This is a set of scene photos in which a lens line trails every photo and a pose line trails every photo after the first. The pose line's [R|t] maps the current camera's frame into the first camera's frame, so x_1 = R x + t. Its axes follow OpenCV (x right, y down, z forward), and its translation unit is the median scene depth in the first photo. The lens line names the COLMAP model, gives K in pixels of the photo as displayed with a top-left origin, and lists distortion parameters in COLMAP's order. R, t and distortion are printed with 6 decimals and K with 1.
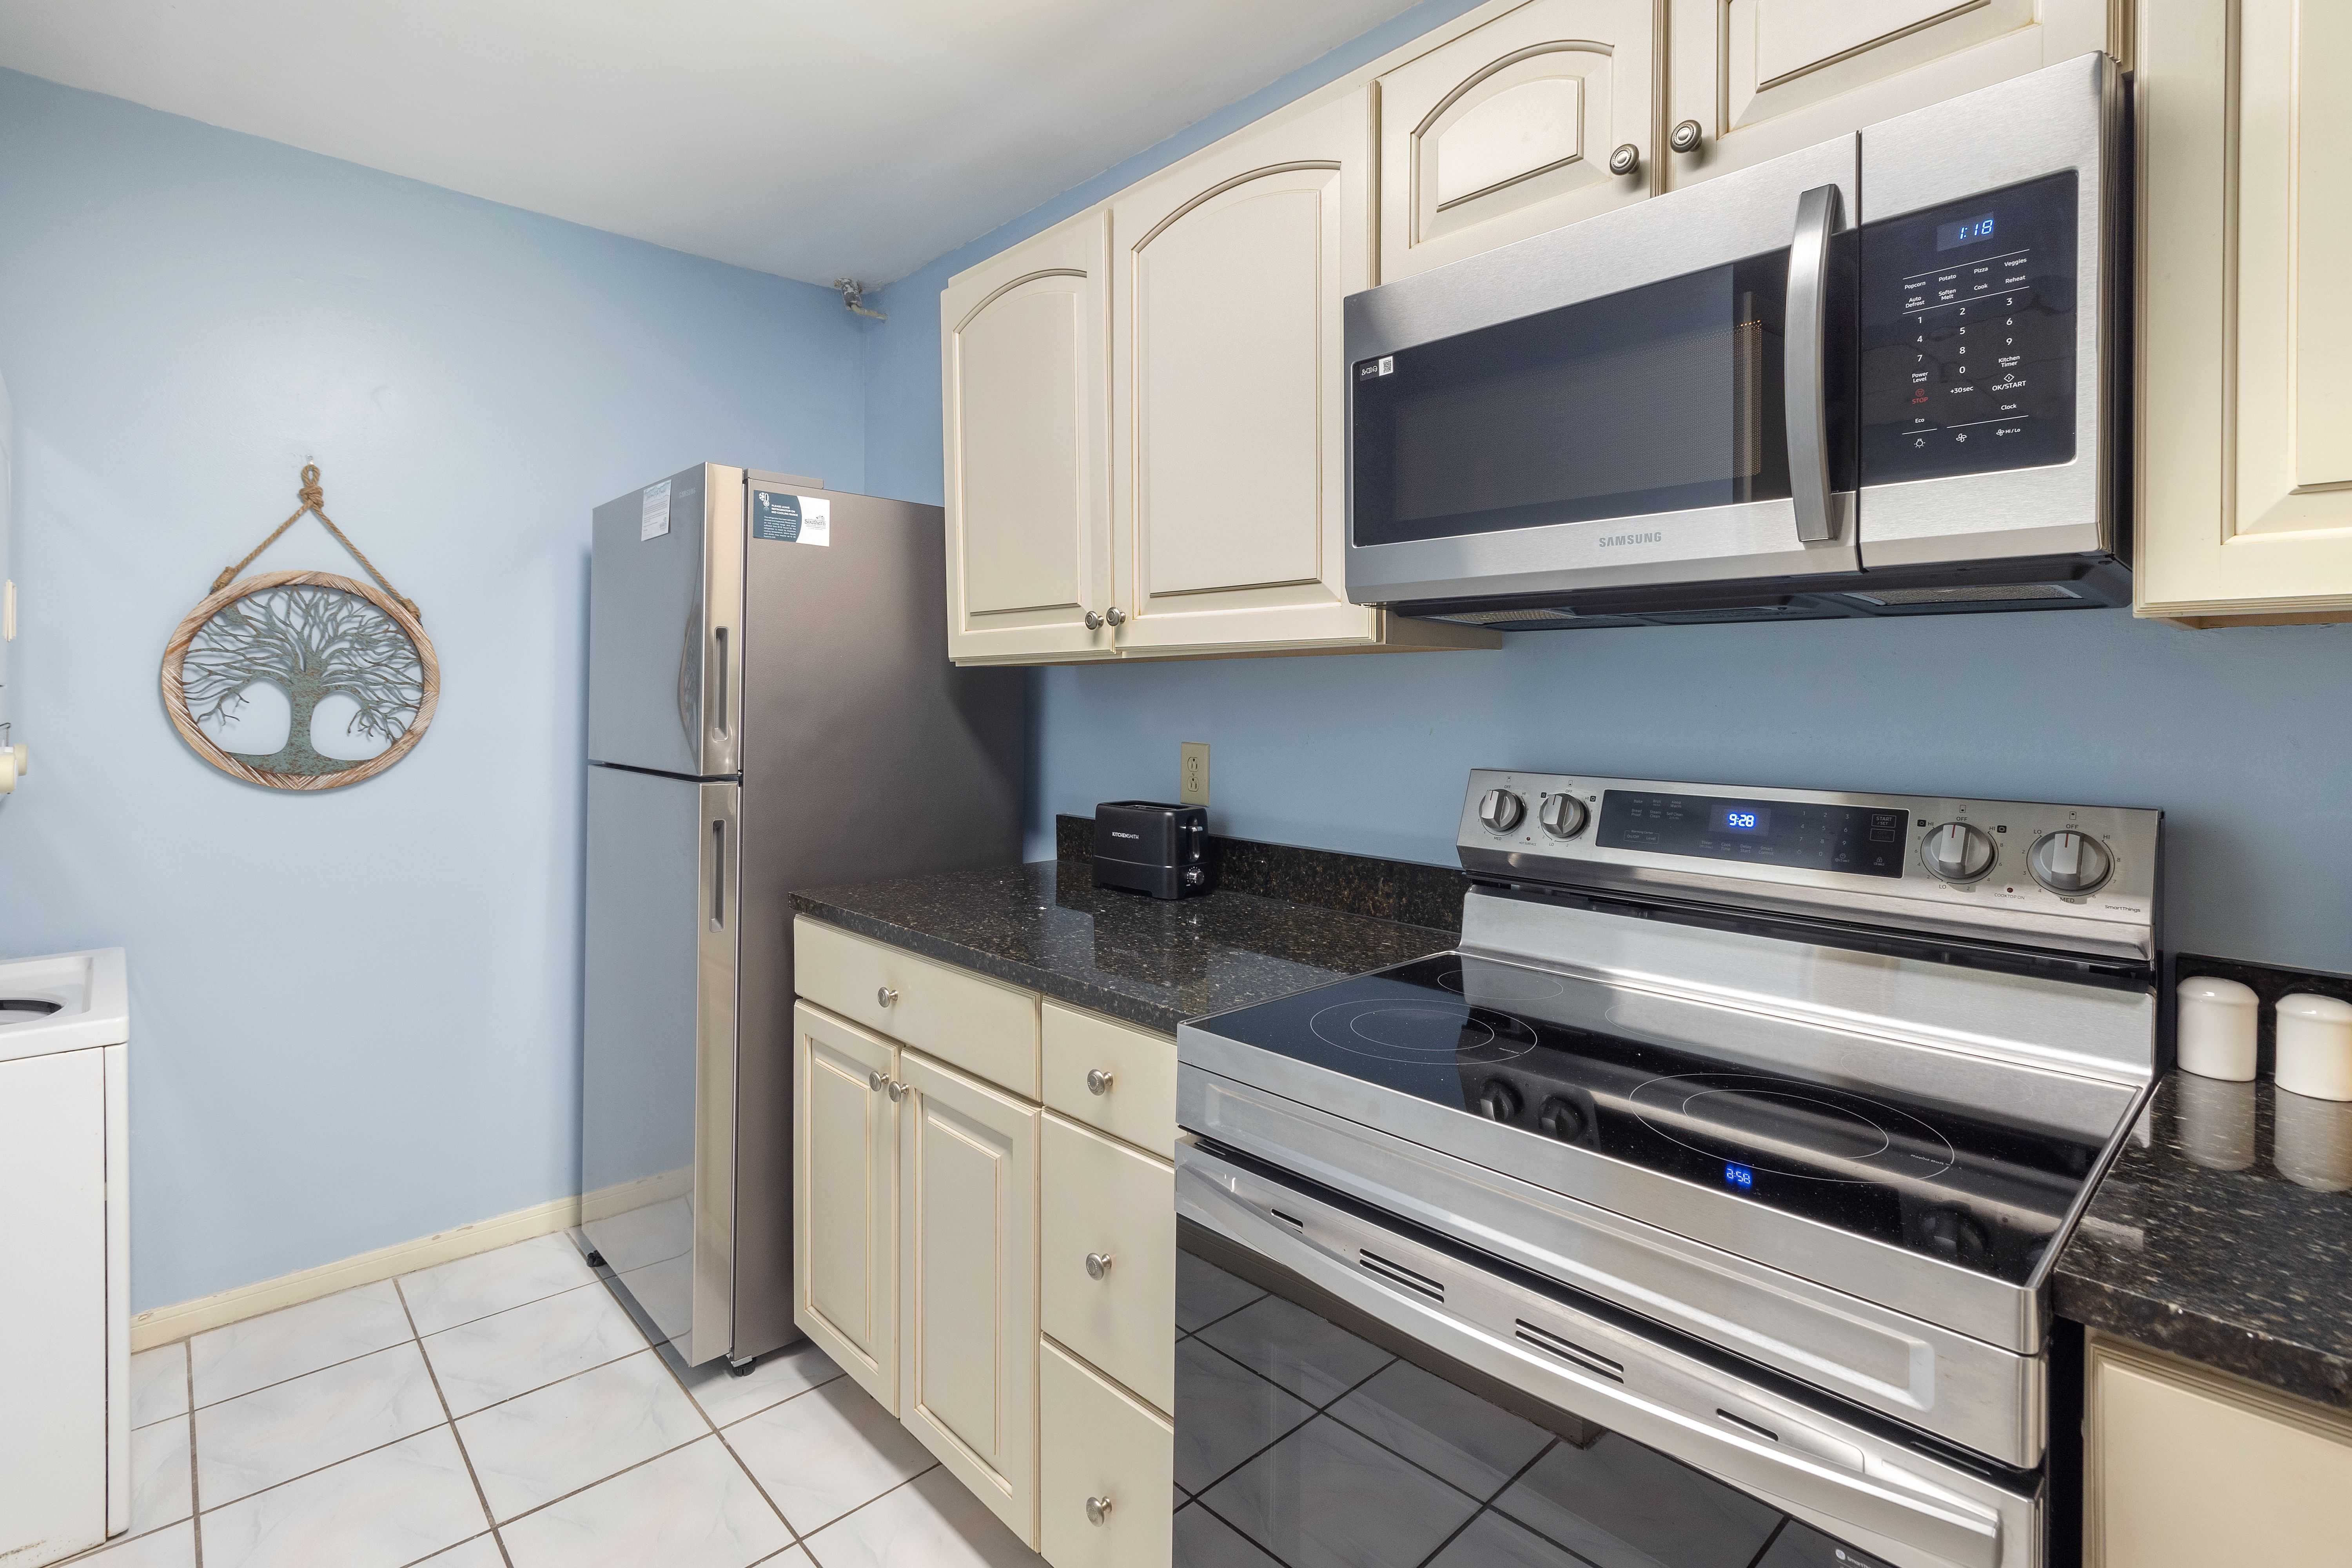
lens RADIAL K [[1106.2, 0, 1172.0], [0, 1106.2, 703.7], [0, 0, 1]] dist [-0.001015, -0.000296]
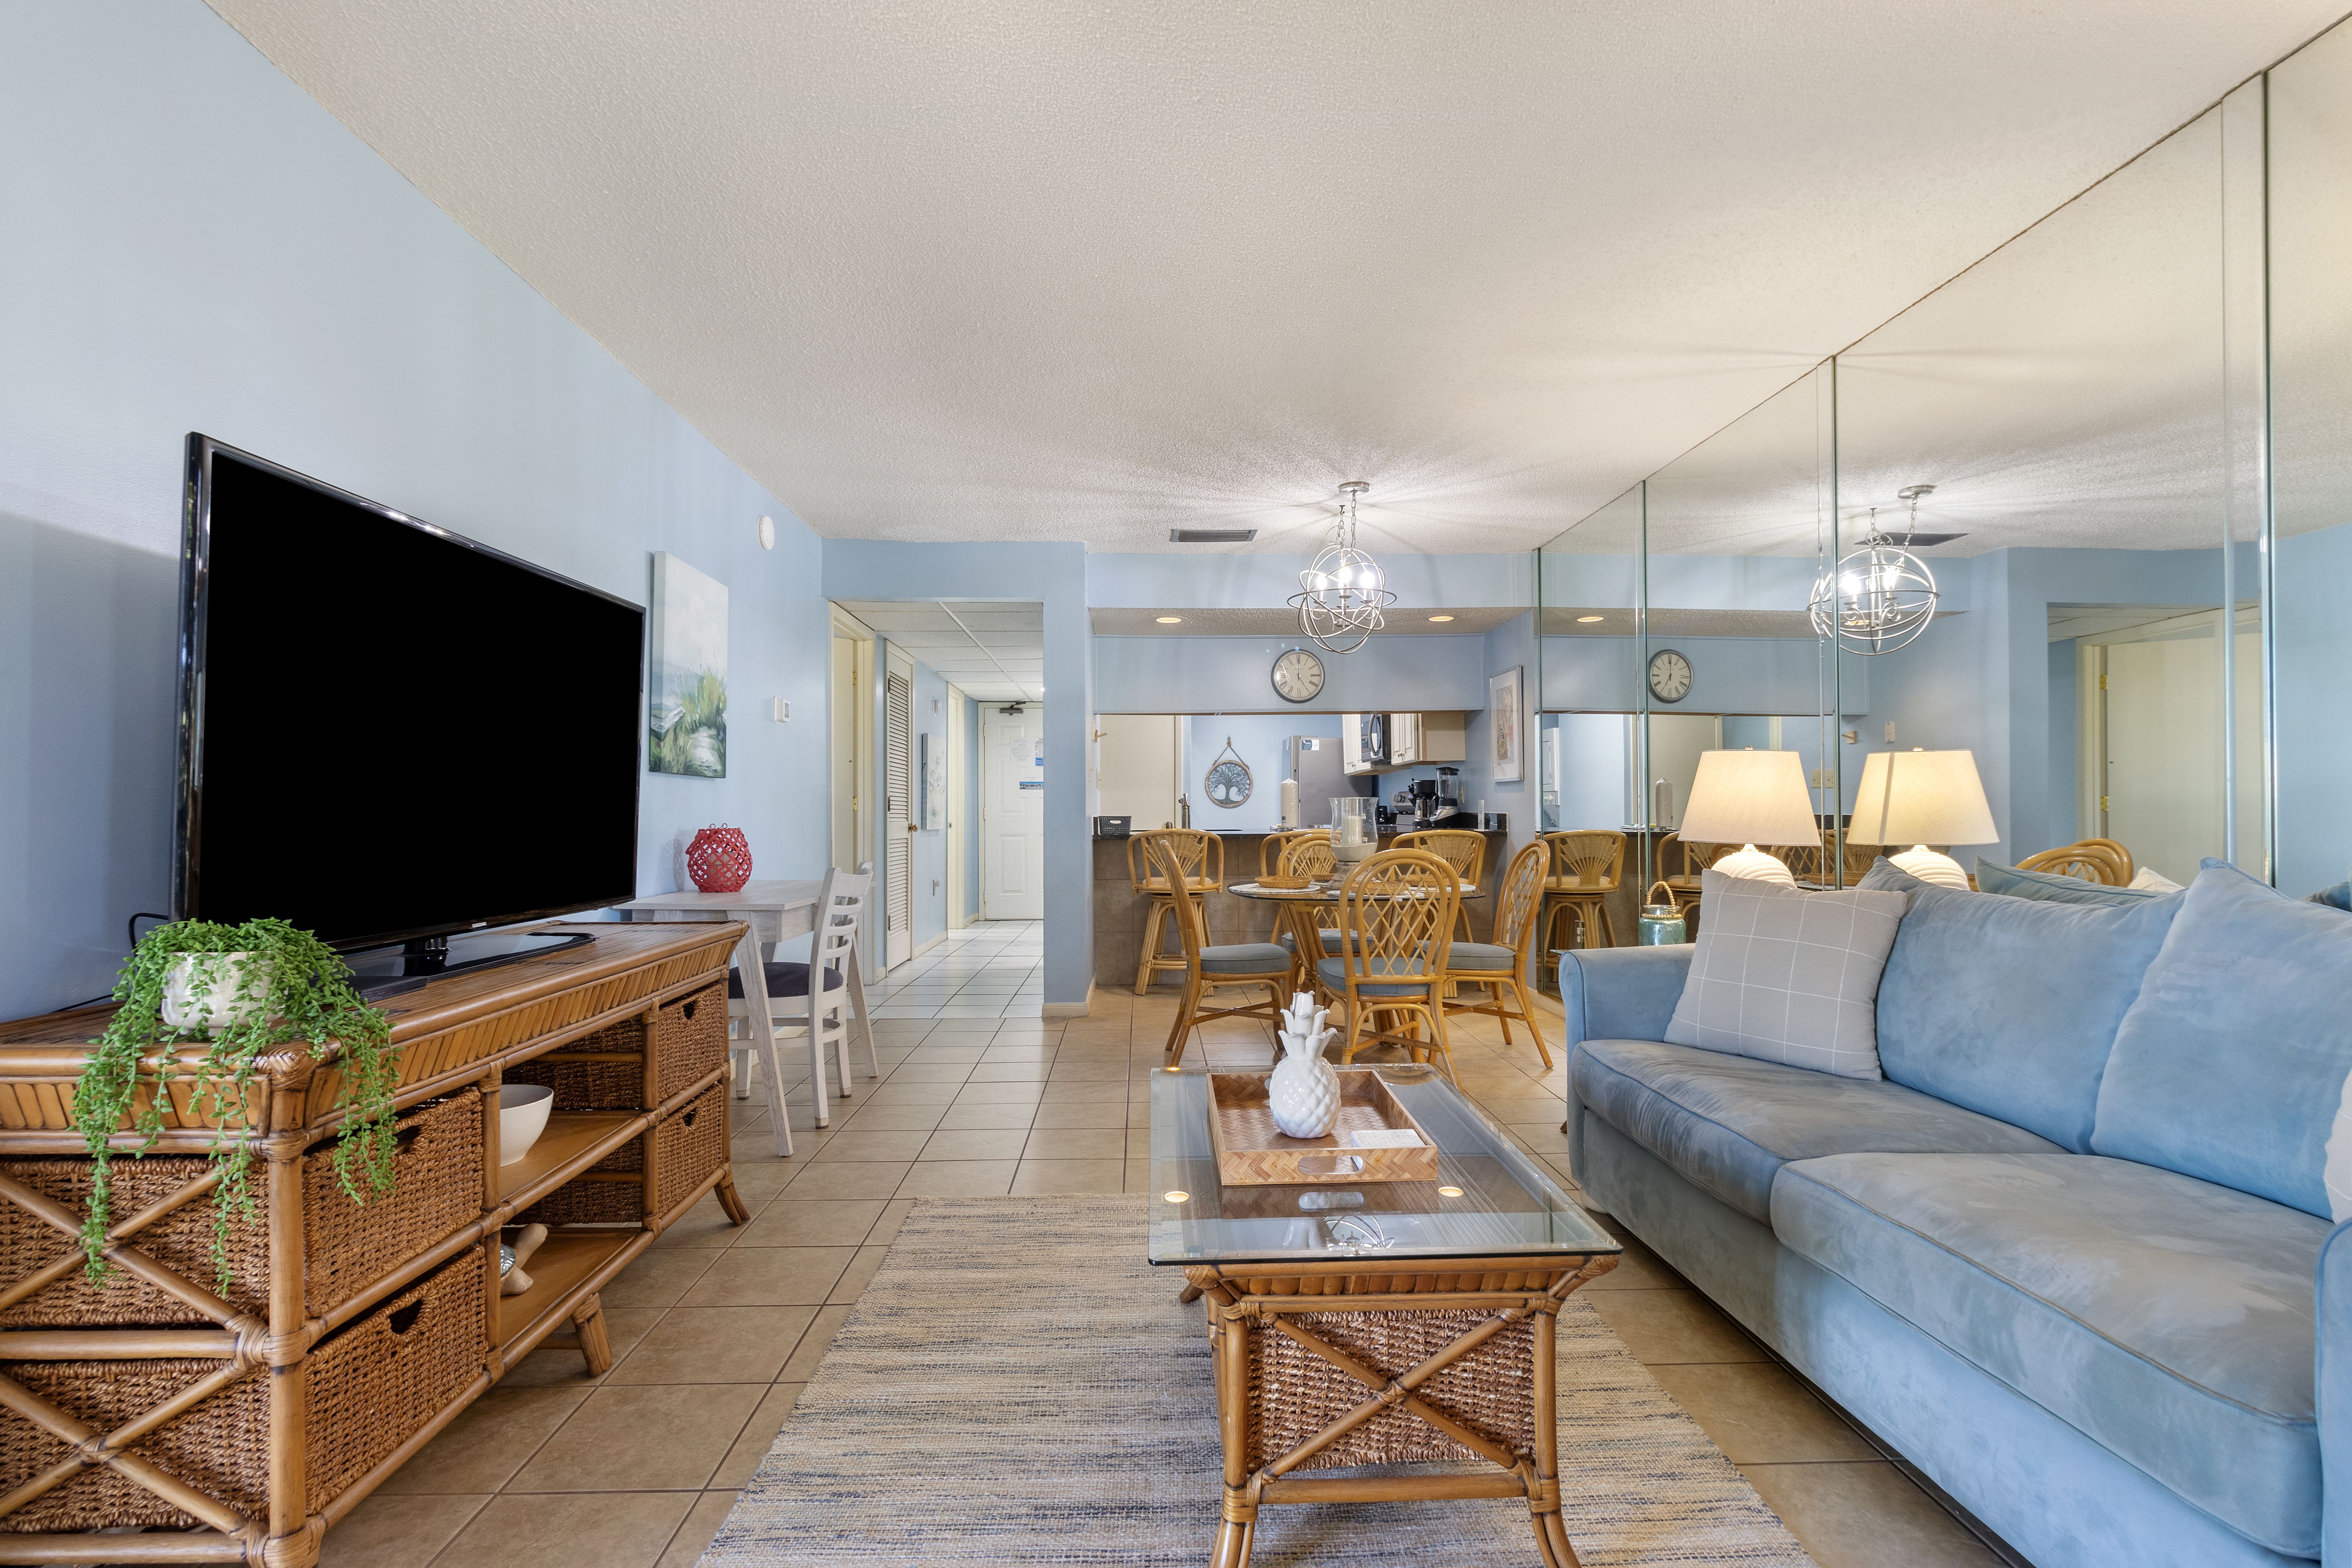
lens RADIAL K [[1095.6, 0, 1176.0], [0, 1095.6, 784.0], [0, 0, 1]] dist [0.001945, 0.000073]
pose [[0.753638, -0.030730, -0.656571, 2.103943], [0.012080, 0.999385, -0.032910, 0.131737], [0.657178, 0.016871, 0.753546, -2.652793]]
